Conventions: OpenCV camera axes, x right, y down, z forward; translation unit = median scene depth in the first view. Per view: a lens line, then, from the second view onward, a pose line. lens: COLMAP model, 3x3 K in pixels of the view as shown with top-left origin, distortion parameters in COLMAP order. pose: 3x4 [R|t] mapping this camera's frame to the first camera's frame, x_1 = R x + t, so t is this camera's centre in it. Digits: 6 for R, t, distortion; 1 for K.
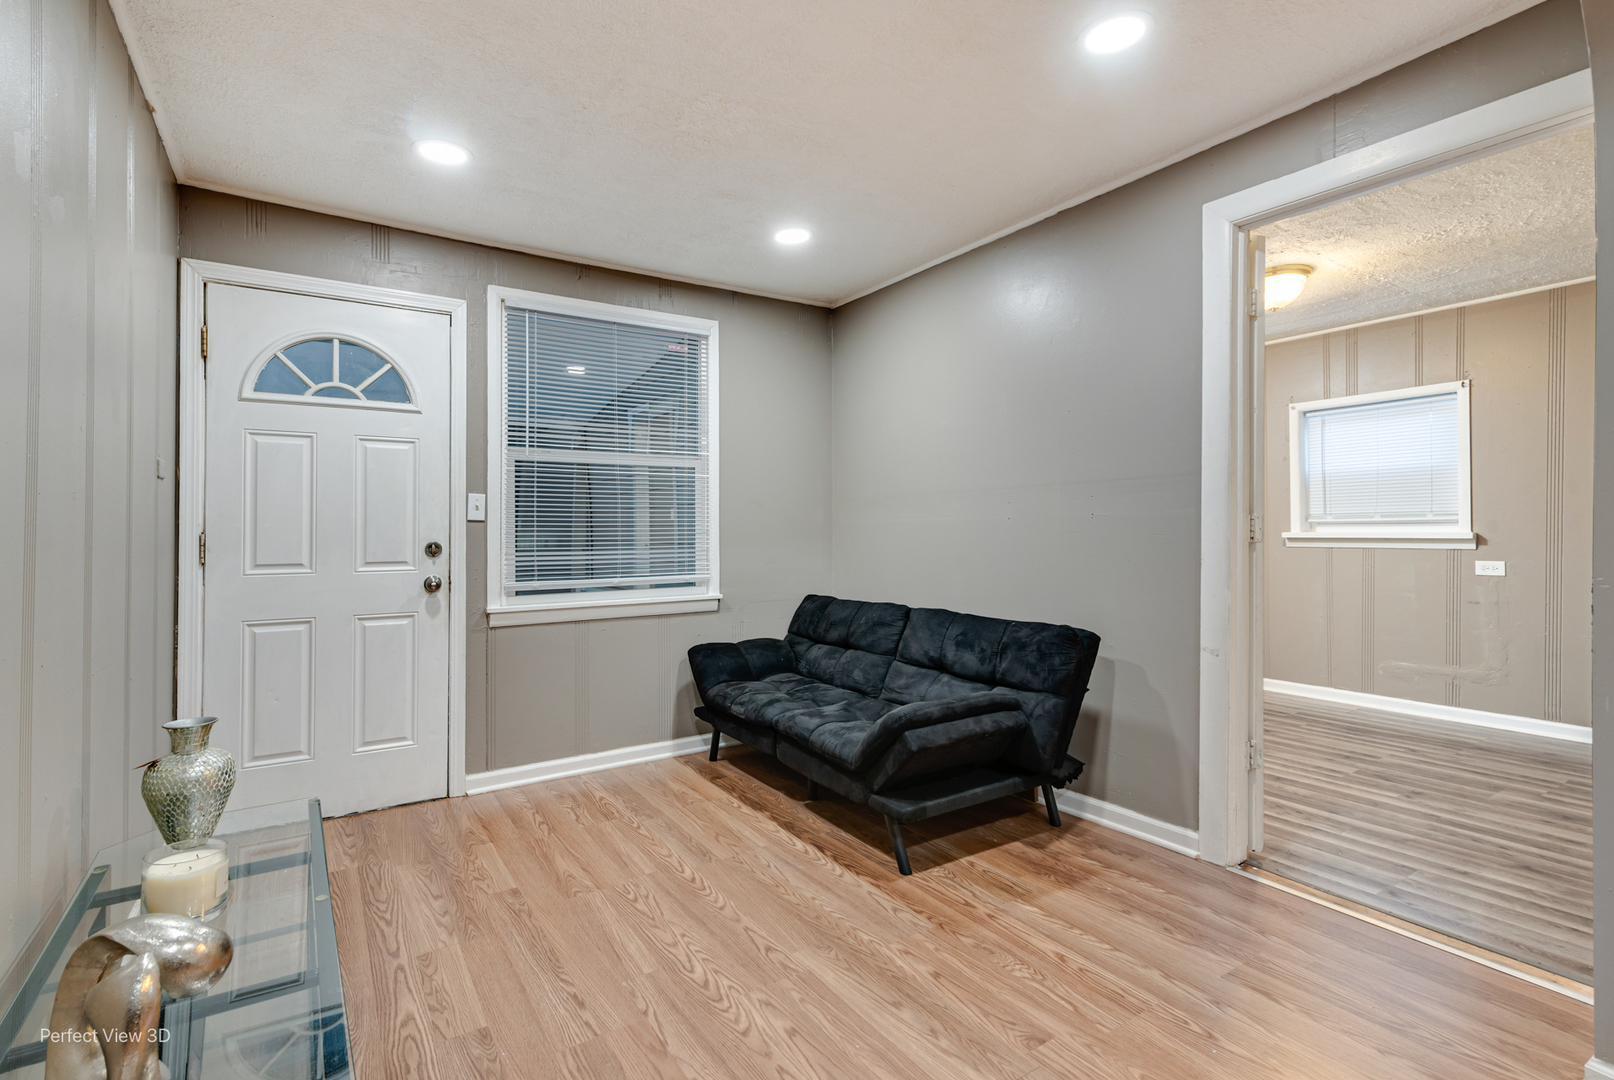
lens RADIAL K [[753.7, 0, 801.9], [0, 753.7, 519.6], [0, 0, 1]] dist [0.014630, -0.000920]
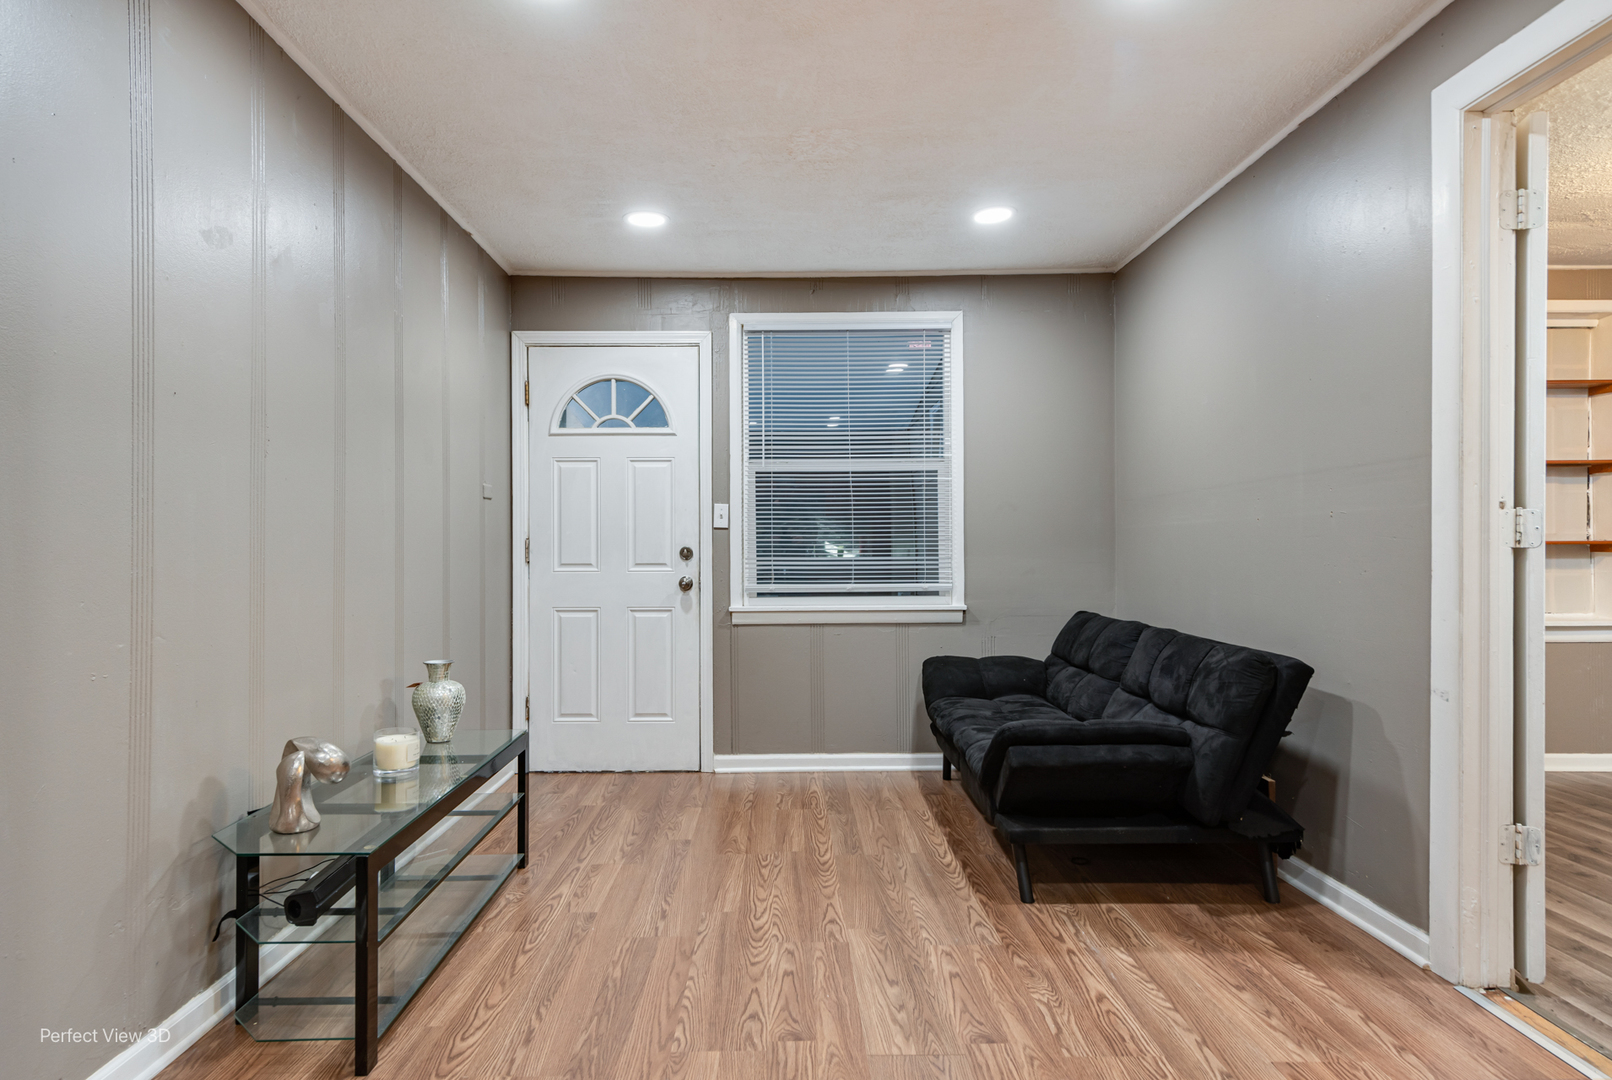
lens RADIAL K [[918.6, 0, 806.0], [0, 918.6, 540.0], [0, 0, 1]] dist [0.022128, -0.001963]
pose [[0.847018, -0.002109, -0.531560, 0.421868], [0.008139, 0.999926, 0.009002, 0.008400], [0.531502, -0.011952, 0.846973, -0.083943]]
